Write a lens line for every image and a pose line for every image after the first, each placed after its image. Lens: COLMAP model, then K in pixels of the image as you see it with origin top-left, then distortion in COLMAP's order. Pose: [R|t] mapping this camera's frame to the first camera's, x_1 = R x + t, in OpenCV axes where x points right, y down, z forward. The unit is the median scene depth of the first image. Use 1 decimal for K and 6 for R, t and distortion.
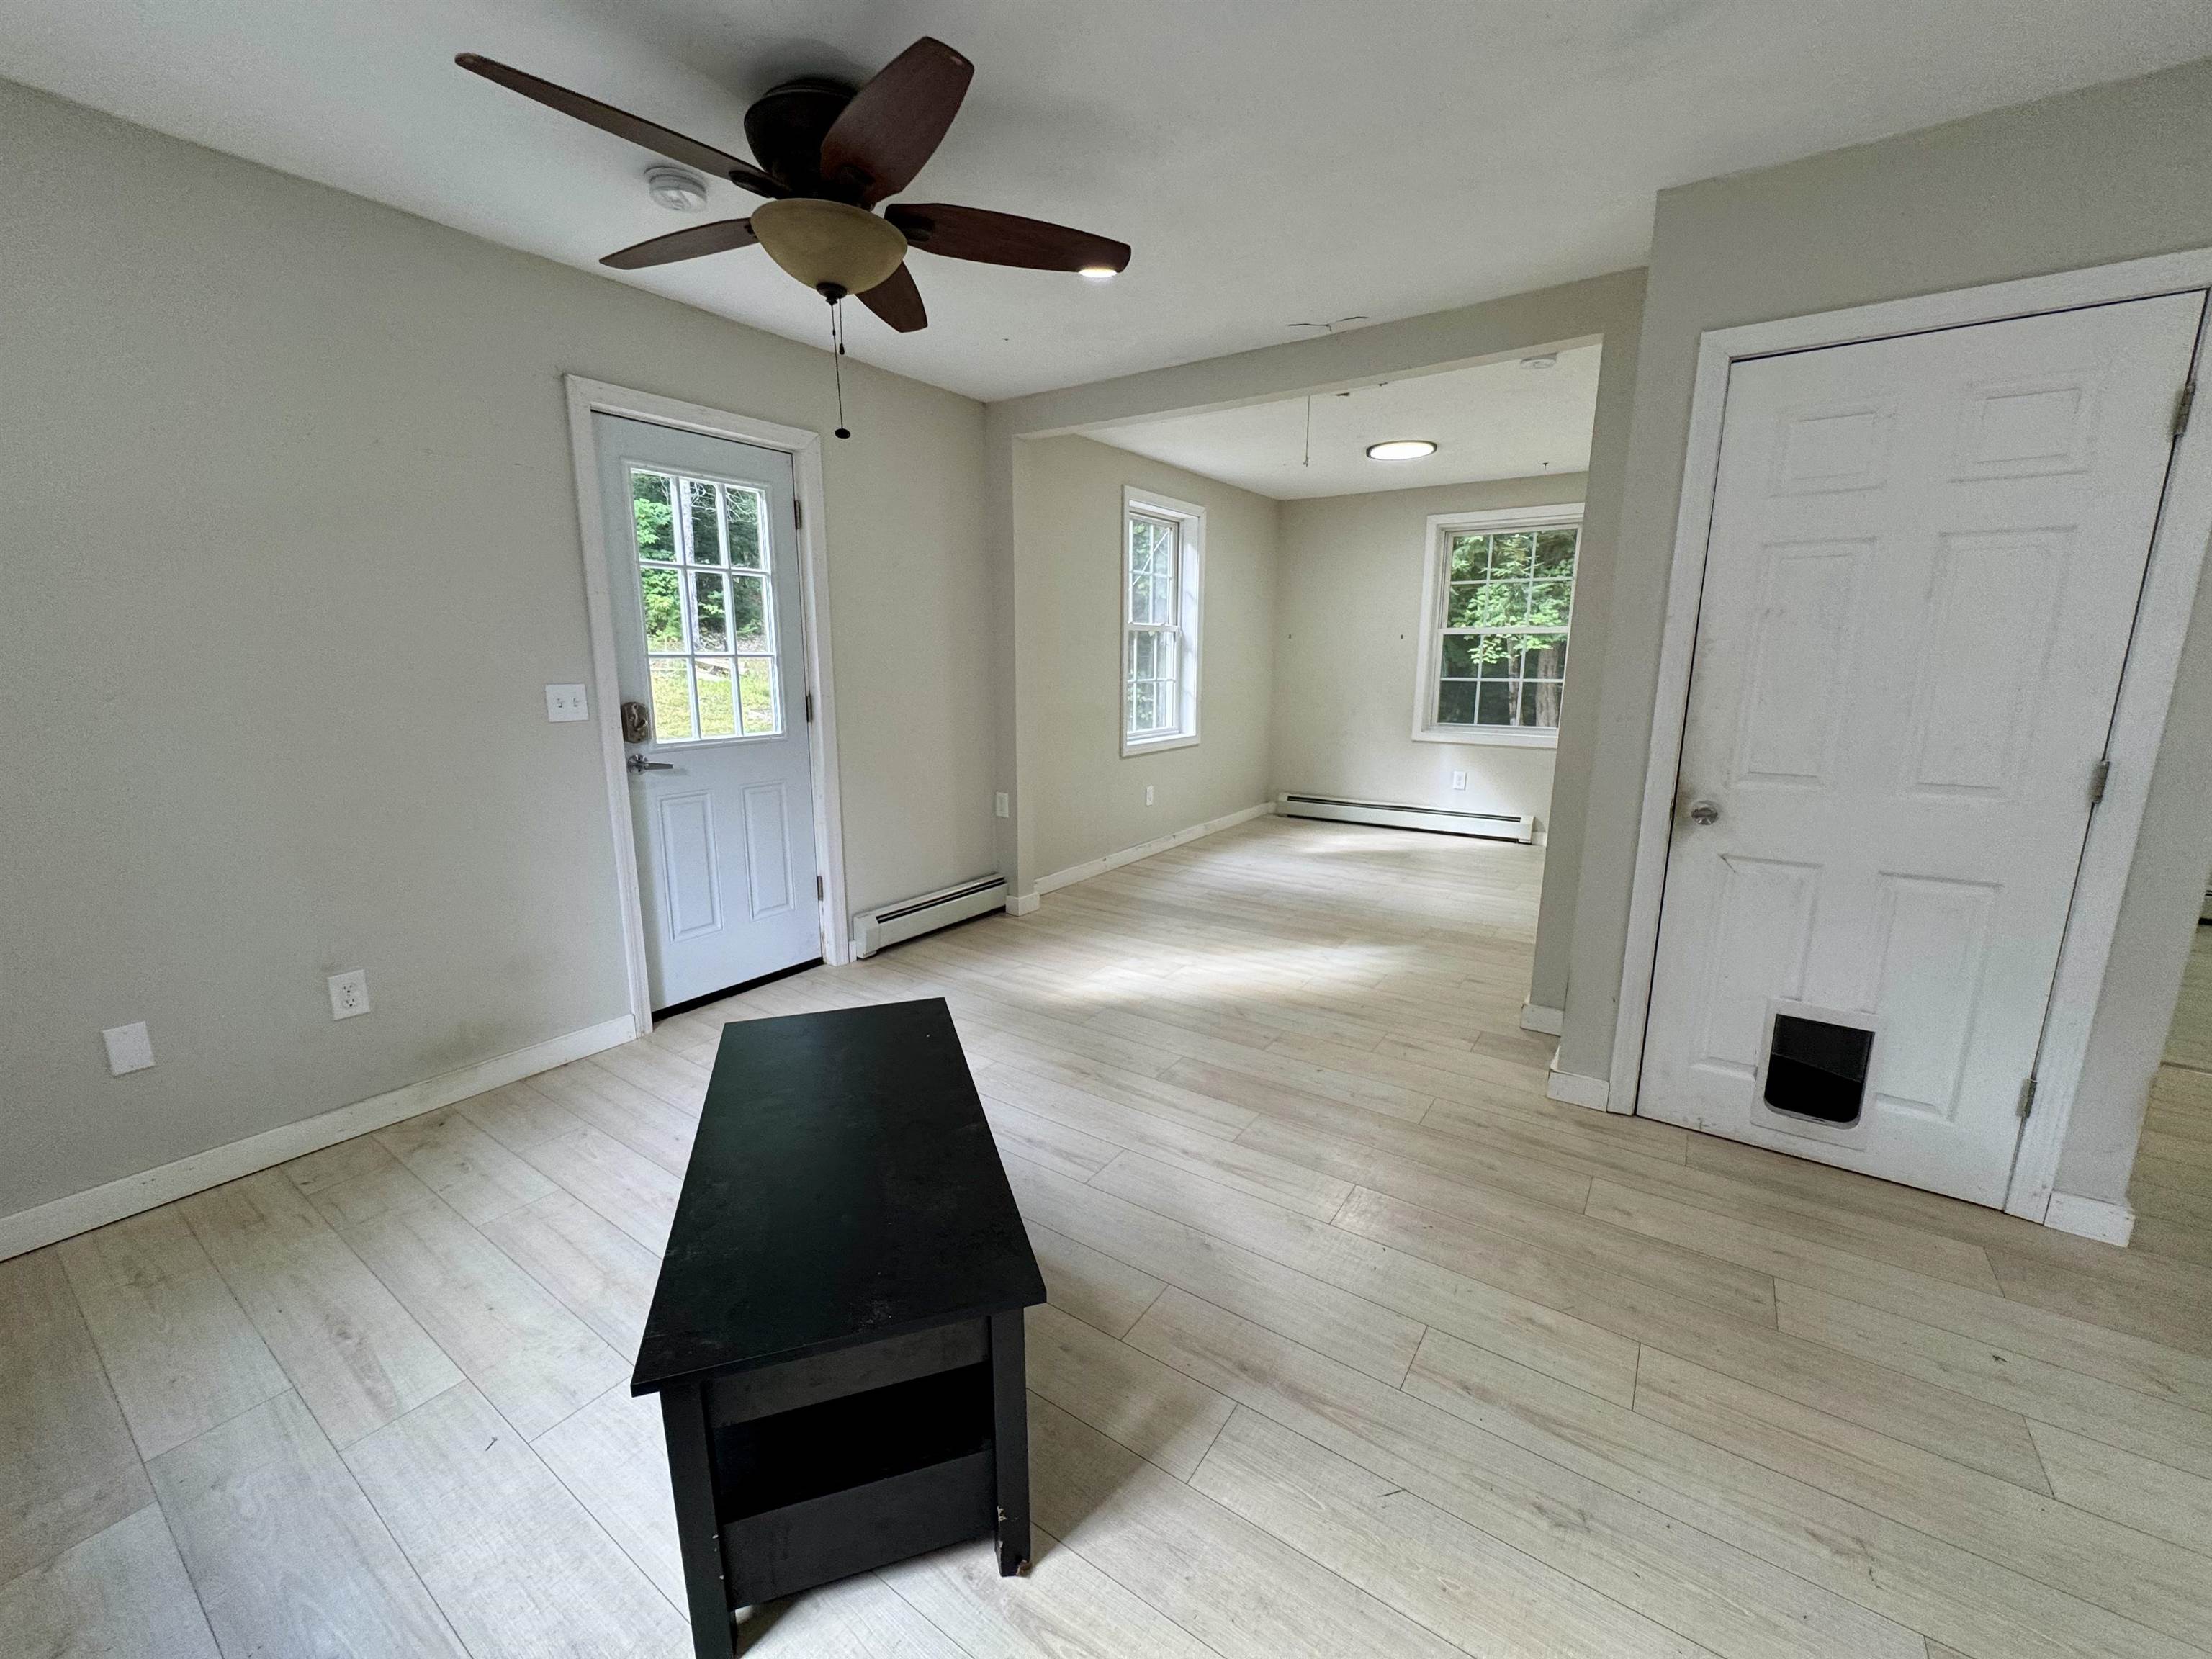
lens RADIAL K [[878.4, 0, 1107.2], [0, 878.4, 827.9], [0, 0, 1]] dist [-0.003027, 0.000881]
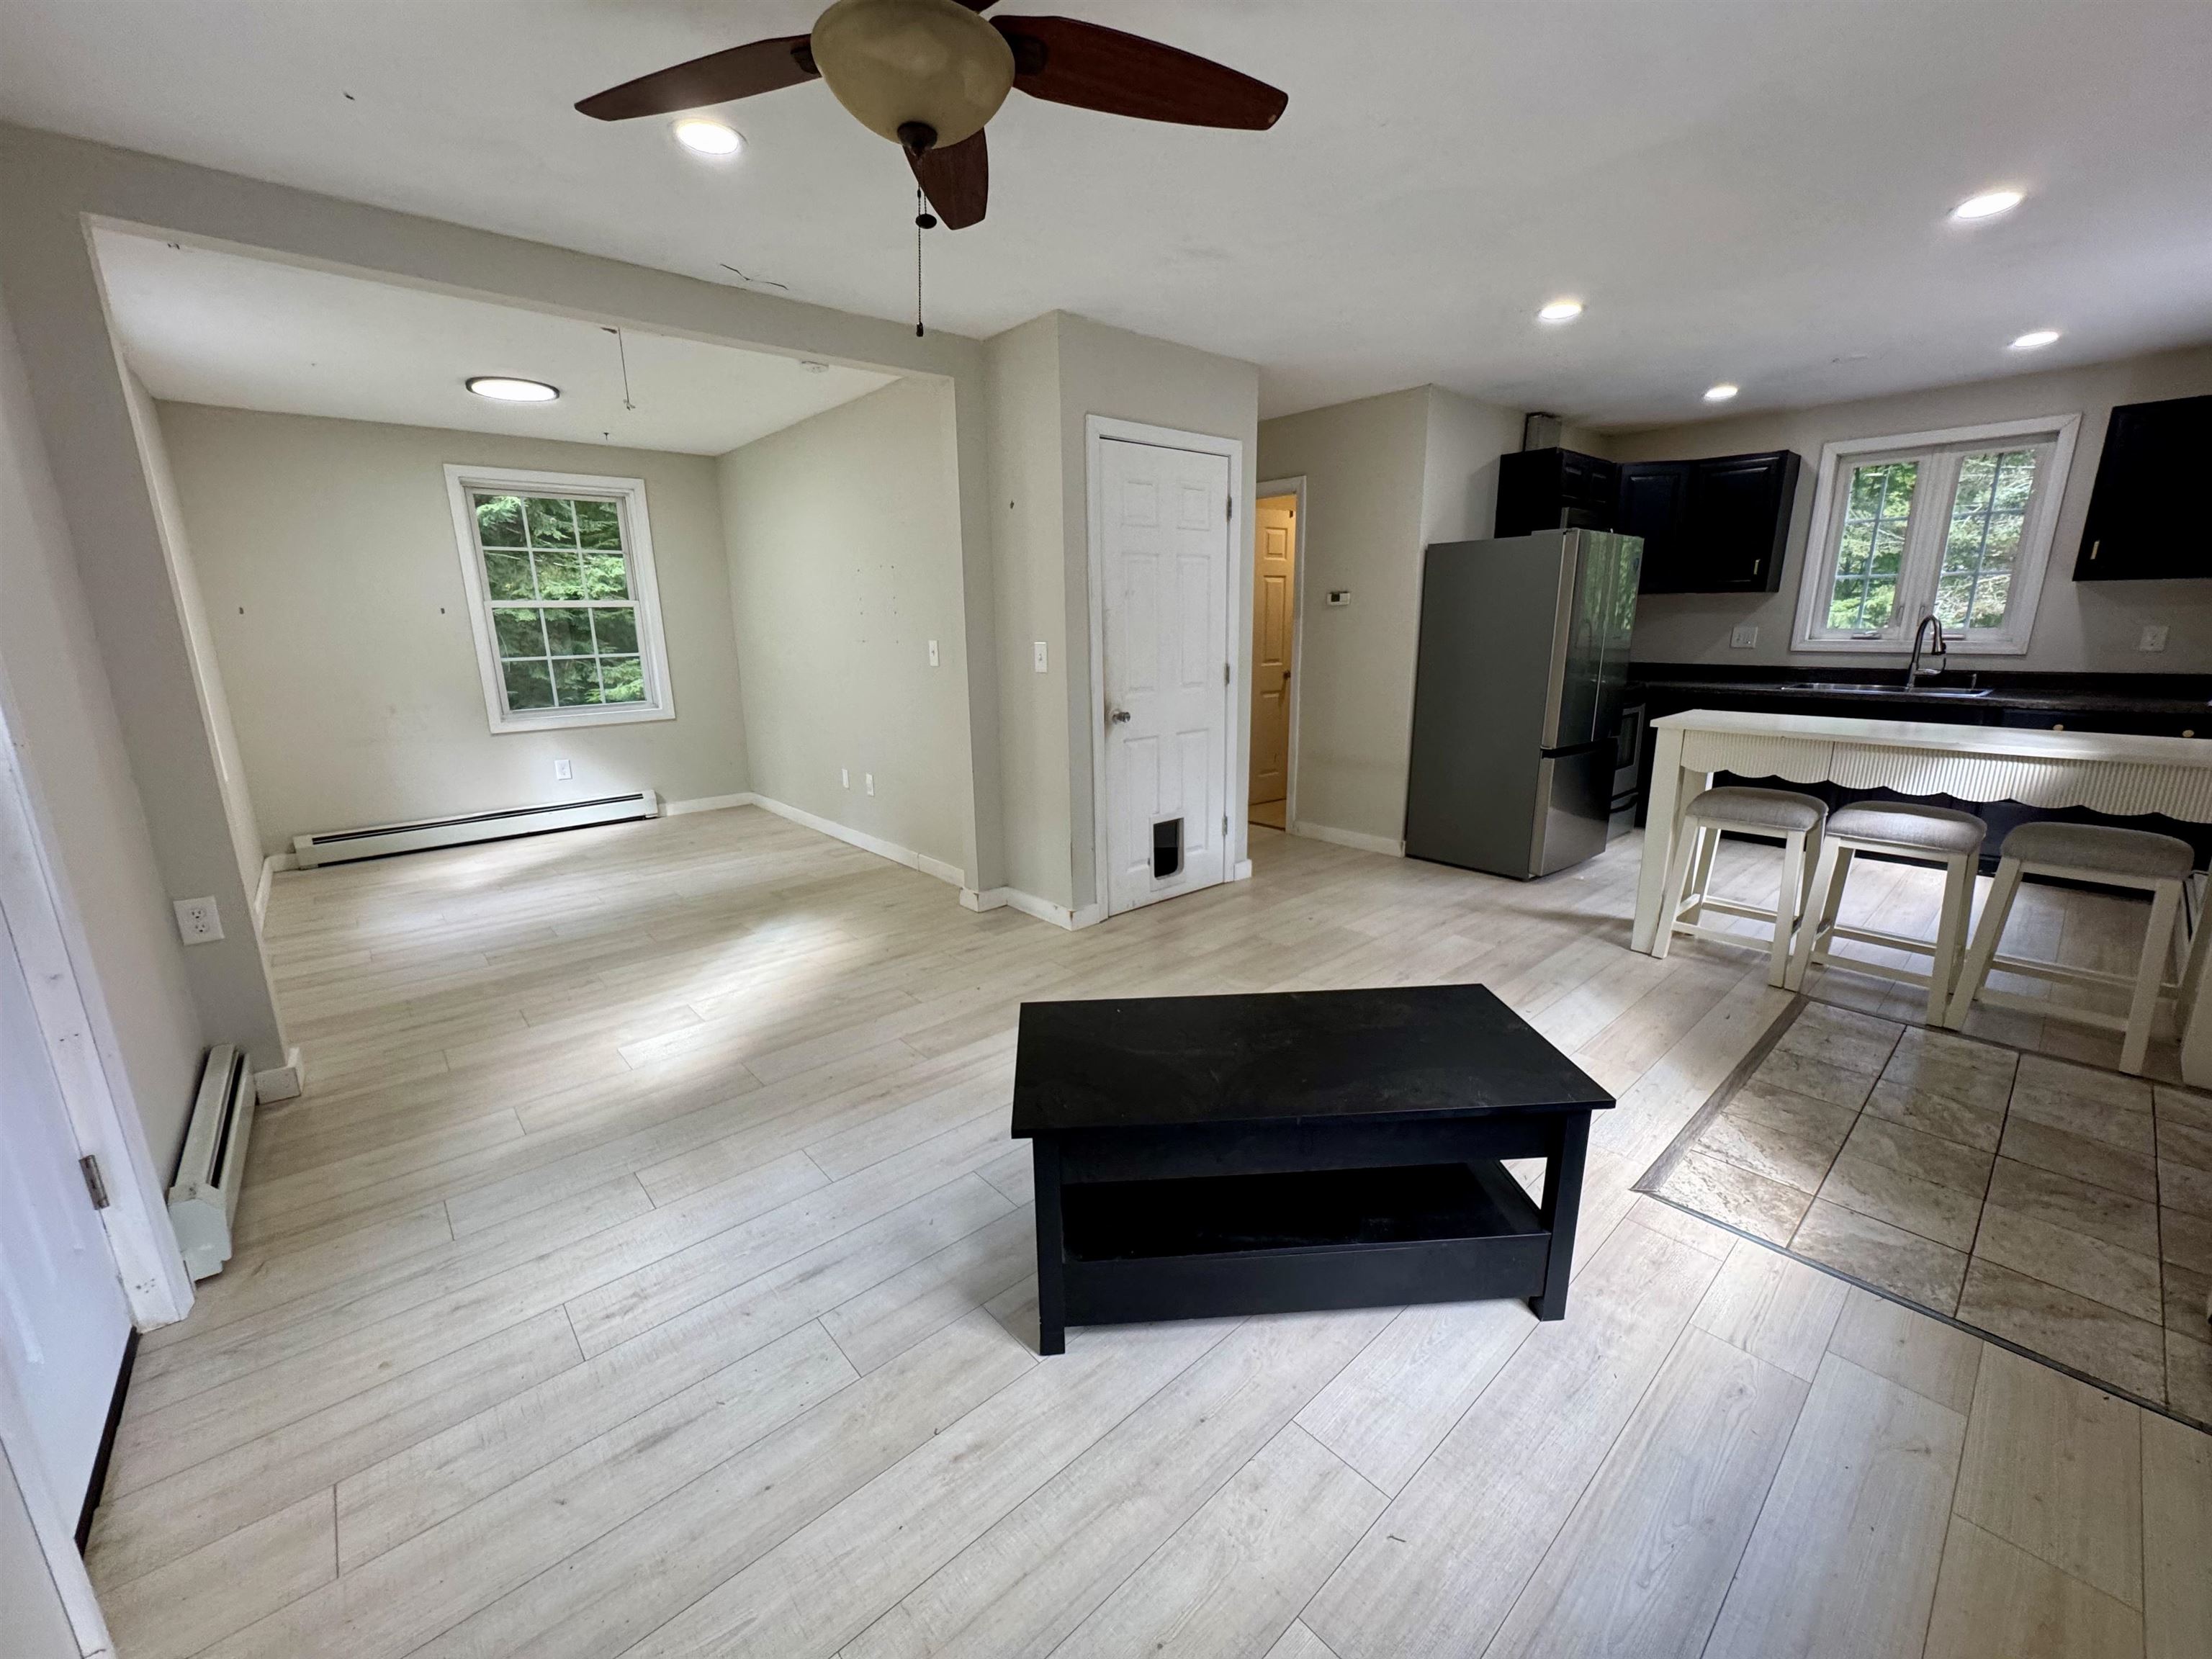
lens RADIAL K [[878.4, 0, 1107.2], [0, 878.4, 831.2], [0, 0, 1]] dist [-0.003027, 0.000881]
pose [[0.240594, -0.233886, 0.942025, -0.583066], [0.208381, 0.960350, 0.185215, -0.076191], [-0.947994, 0.151739, 0.279792, 0.378737]]
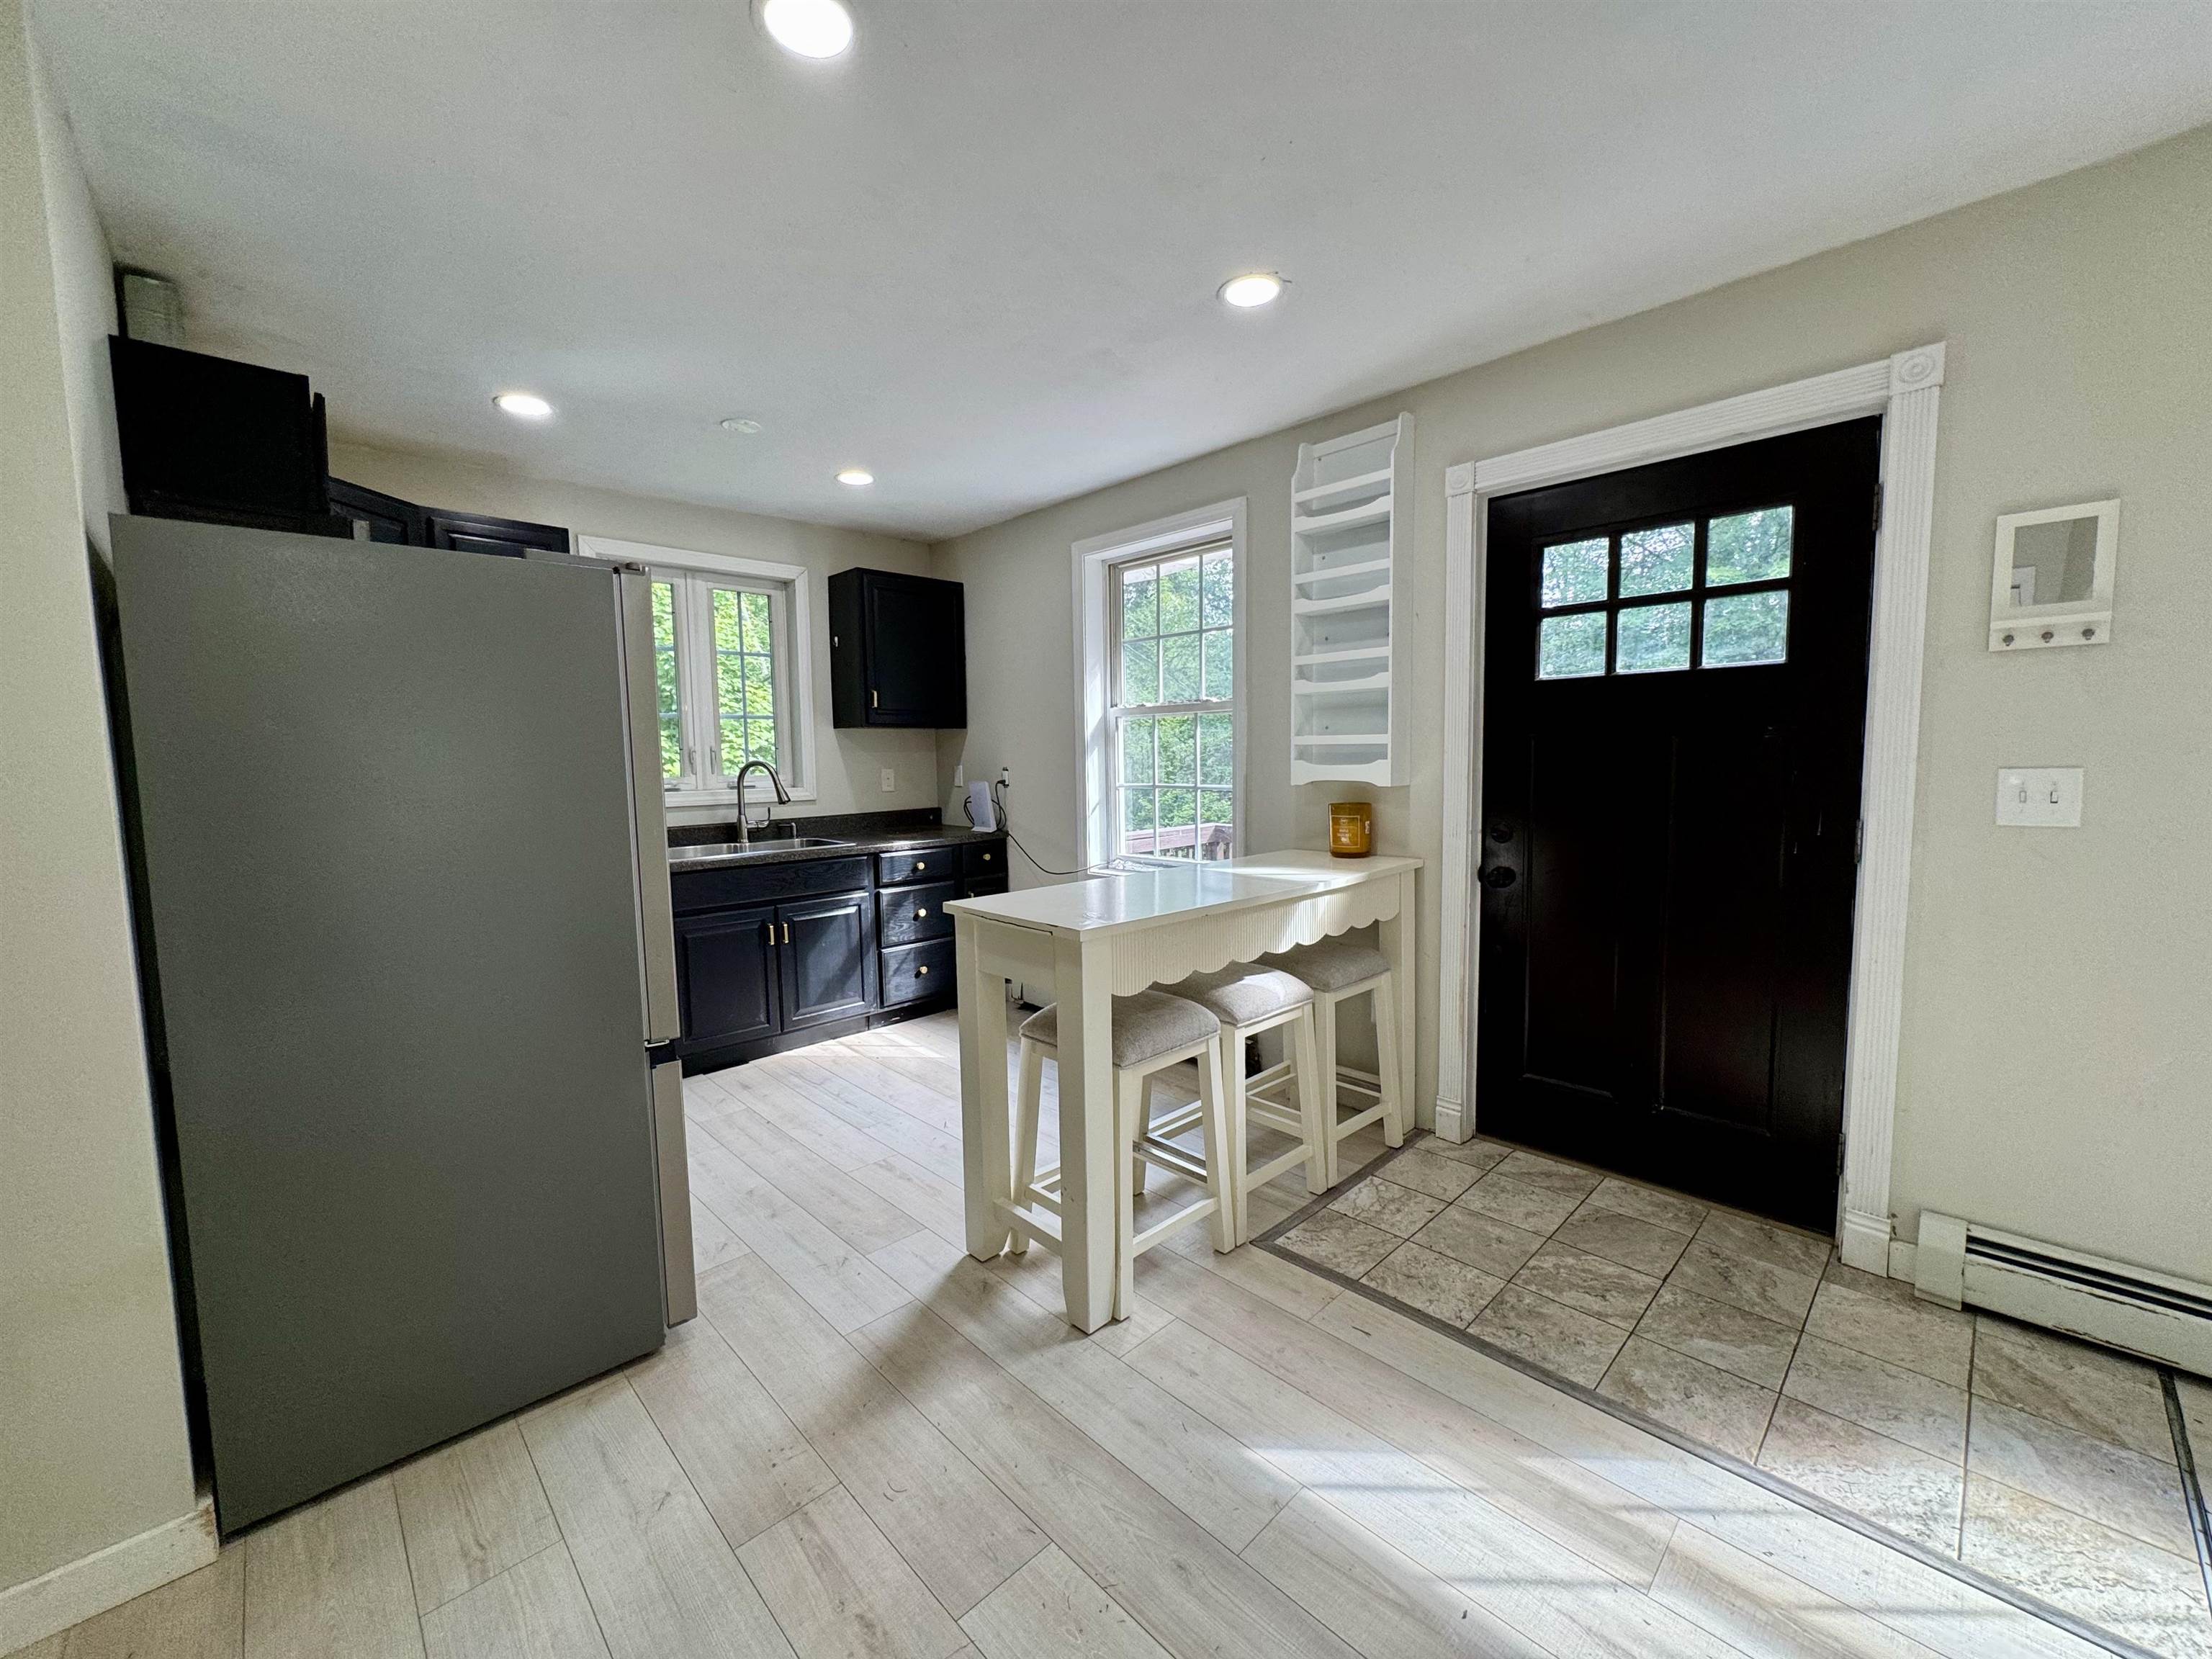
lens RADIAL K [[878.4, 0, 1106.7], [0, 878.4, 829.4], [0, 0, 1]] dist [-0.003027, 0.000881]
pose [[-0.979481, -0.002562, 0.201519, 0.311236], [0.055328, 0.958082, 0.281102, -0.097533], [-0.193792, 0.286484, -0.938281, 0.534200]]
